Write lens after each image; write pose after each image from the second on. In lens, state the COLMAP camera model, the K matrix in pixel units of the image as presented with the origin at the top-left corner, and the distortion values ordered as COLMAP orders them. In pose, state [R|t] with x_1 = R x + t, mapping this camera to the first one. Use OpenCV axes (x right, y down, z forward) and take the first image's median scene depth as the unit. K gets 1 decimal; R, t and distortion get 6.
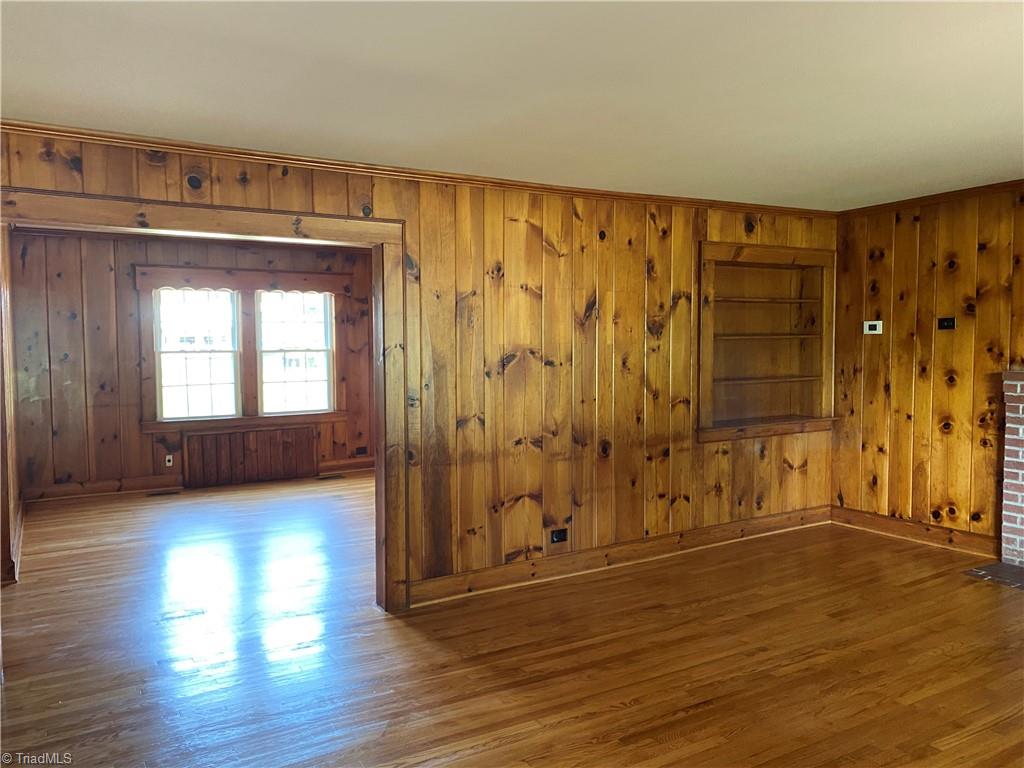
lens RADIAL K [[789.7, 0, 509.1], [0, 789.7, 384.4], [0, 0, 1]] dist [0.010693, -0.015303]
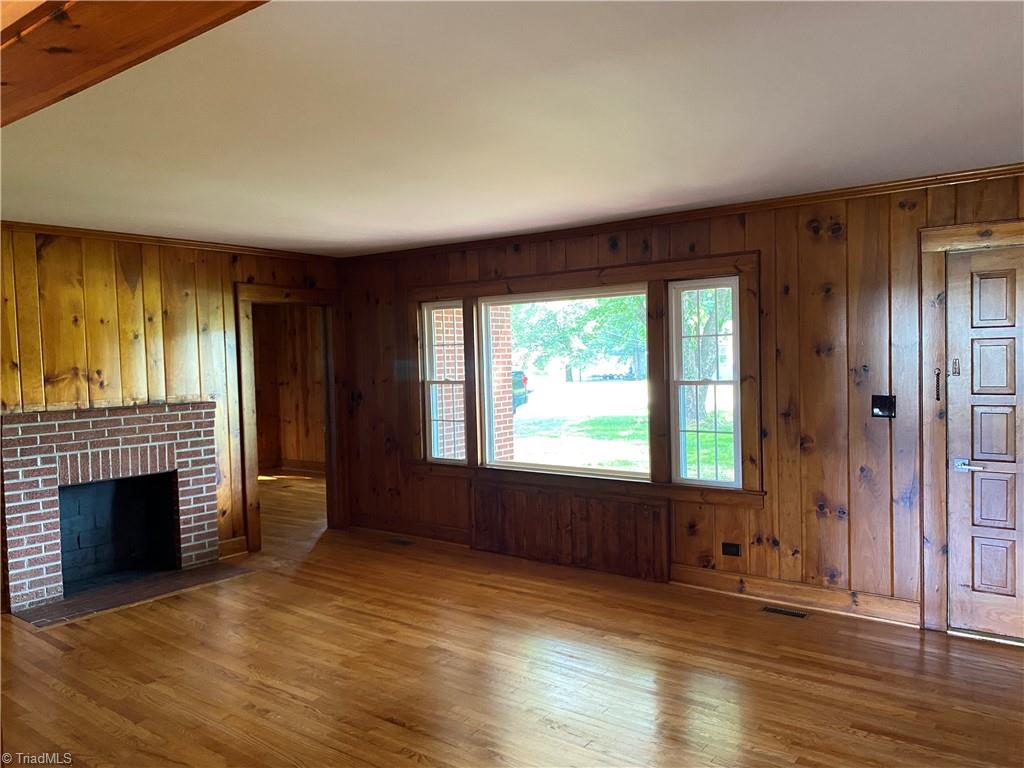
lens RADIAL K [[789.7, 0, 514.7], [0, 789.7, 386.4], [0, 0, 1]] dist [0.010693, -0.015303]
pose [[-0.381870, -0.025095, 0.923875, -0.588314], [0.085833, 0.994348, 0.062487, -0.068592], [-0.920222, 0.103160, -0.377557, 0.912538]]
